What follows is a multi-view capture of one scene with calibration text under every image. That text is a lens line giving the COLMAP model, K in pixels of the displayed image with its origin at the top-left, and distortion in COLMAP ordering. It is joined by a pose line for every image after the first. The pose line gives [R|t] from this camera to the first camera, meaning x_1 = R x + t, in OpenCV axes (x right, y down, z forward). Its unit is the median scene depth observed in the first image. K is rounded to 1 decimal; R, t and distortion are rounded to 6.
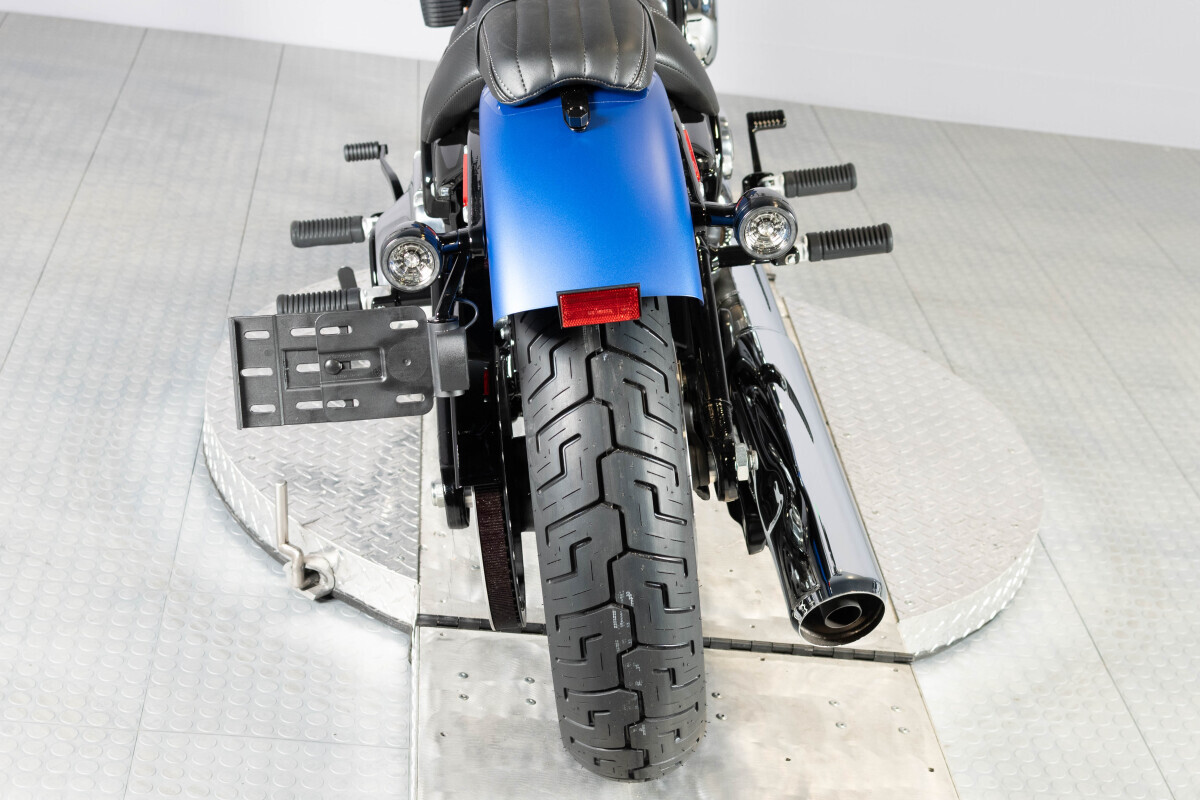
lens RADIAL K [[2202.1, 0, 619.4], [0, 2202.1, 402.9], [0, 0, 1]] dist [-0.003213, -0.030238]
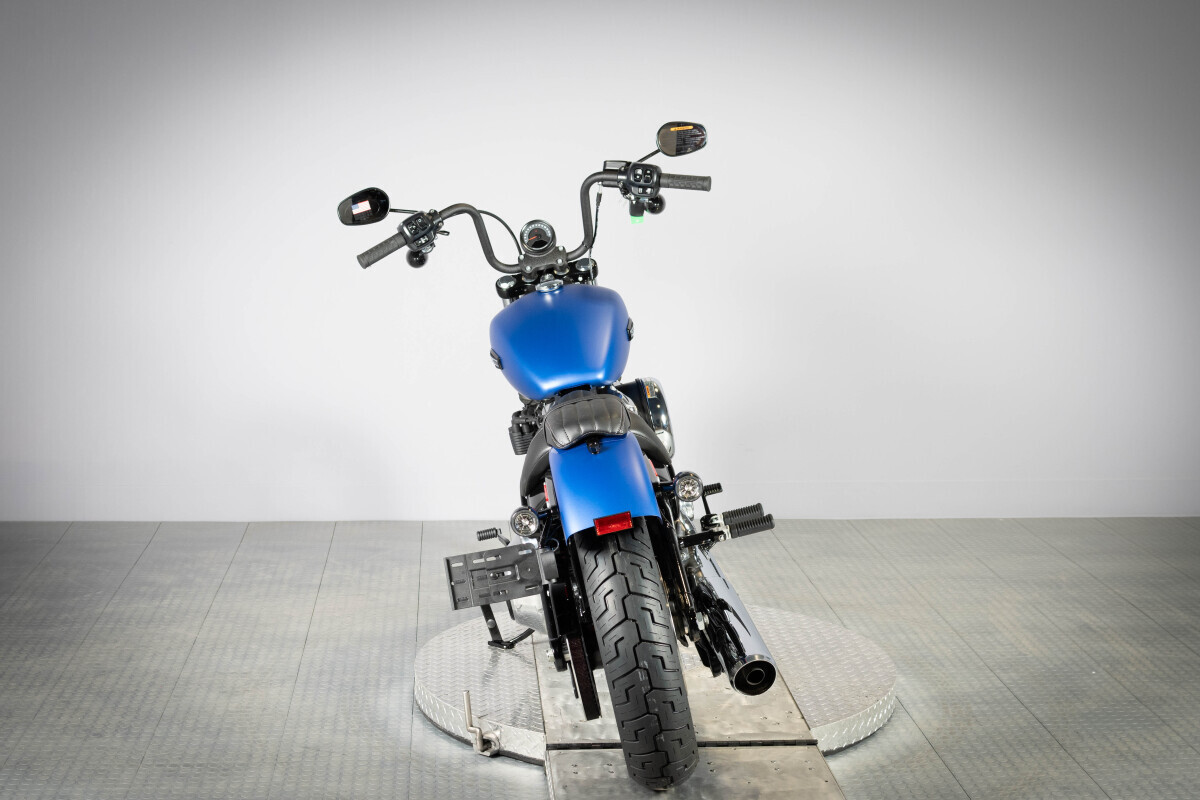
lens RADIAL K [[1959.7, 0, 600.0], [0, 1959.7, 400.0], [0, 0, 1]] dist [-0.002733, 0.081862]
pose [[0.991492, -0.128393, -0.021411, 0.027567], [0.118074, 0.956372, -0.267229, 0.278790], [0.054787, 0.262428, 0.963395, -0.707341]]
